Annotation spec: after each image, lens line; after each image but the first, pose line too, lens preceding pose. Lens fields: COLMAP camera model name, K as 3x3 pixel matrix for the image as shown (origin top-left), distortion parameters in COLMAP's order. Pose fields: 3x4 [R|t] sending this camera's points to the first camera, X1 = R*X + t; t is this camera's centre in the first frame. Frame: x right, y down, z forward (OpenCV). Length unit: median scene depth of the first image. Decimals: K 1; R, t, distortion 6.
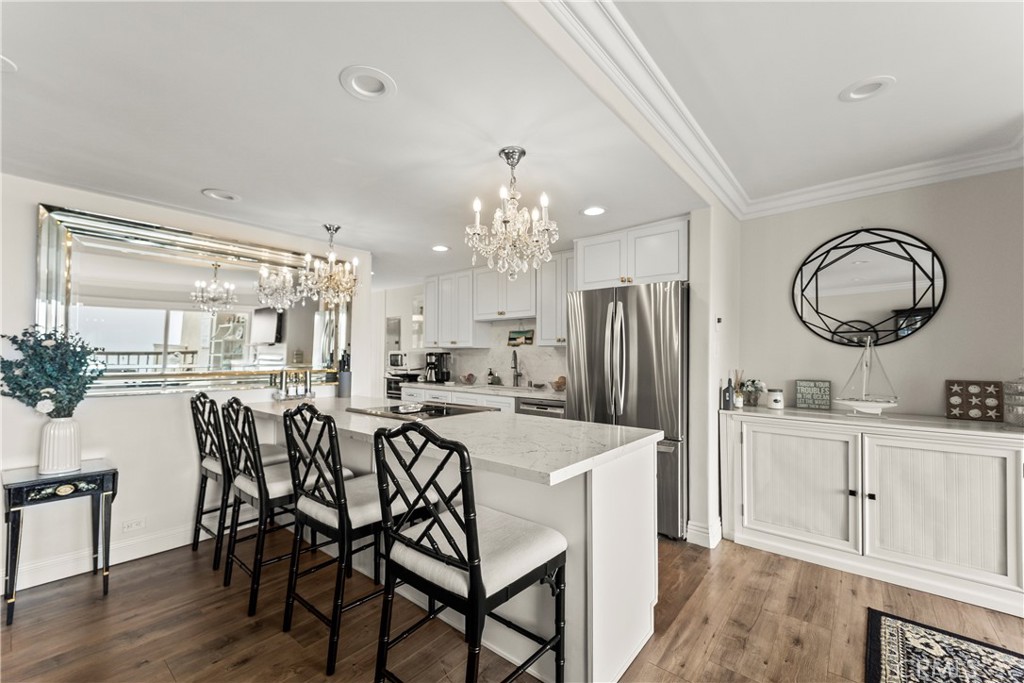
lens RADIAL K [[417.7, 0, 510.9], [0, 417.7, 347.7], [0, 0, 1]] dist [0.018711, -0.010697]
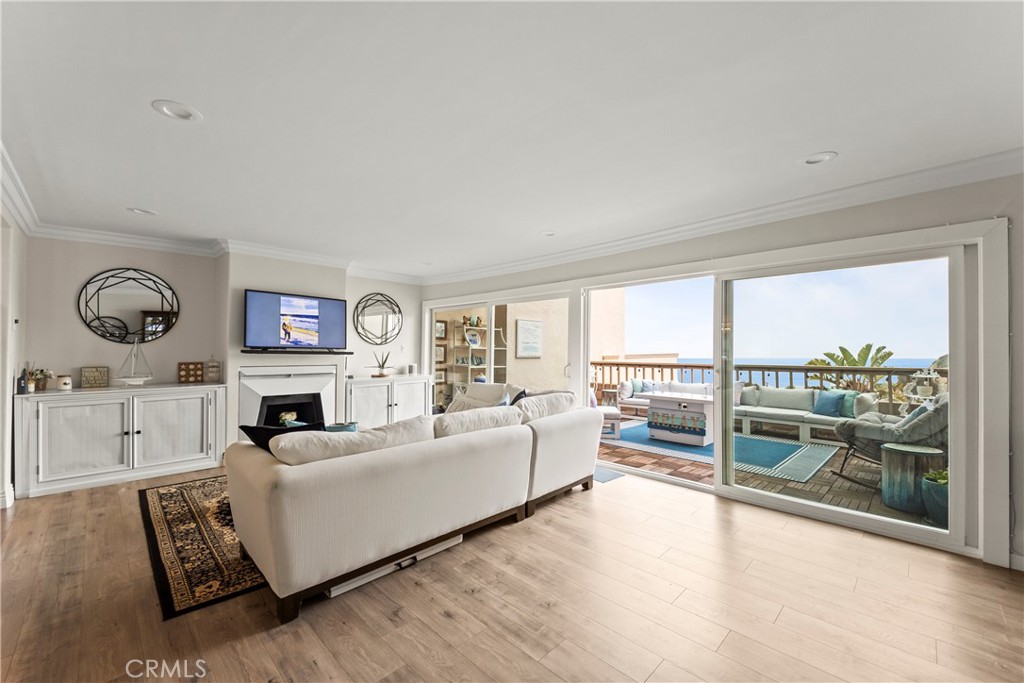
lens RADIAL K [[417.7, 0, 510.9], [0, 417.7, 347.7], [0, 0, 1]] dist [0.018711, -0.010697]
pose [[0.099860, -0.003446, 0.994995, -0.607551], [-0.016276, 0.999855, 0.005097, -0.018833], [-0.994868, -0.016704, 0.099790, -0.586468]]
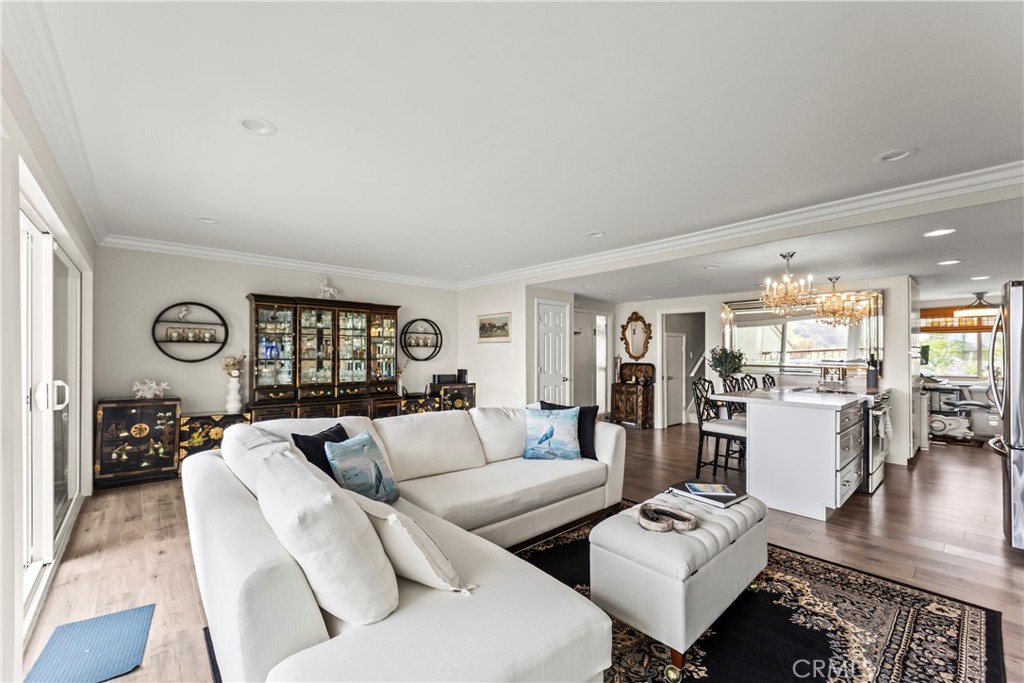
lens RADIAL K [[413.2, 0, 507.6], [0, 413.2, 346.3], [0, 0, 1]] dist [0.018270, -0.010162]
pose [[-0.151886, -0.019979, -0.988196, 1.572902], [0.010931, 0.999701, -0.021892, -0.003024], [0.988338, -0.014127, -0.151622, 0.000379]]
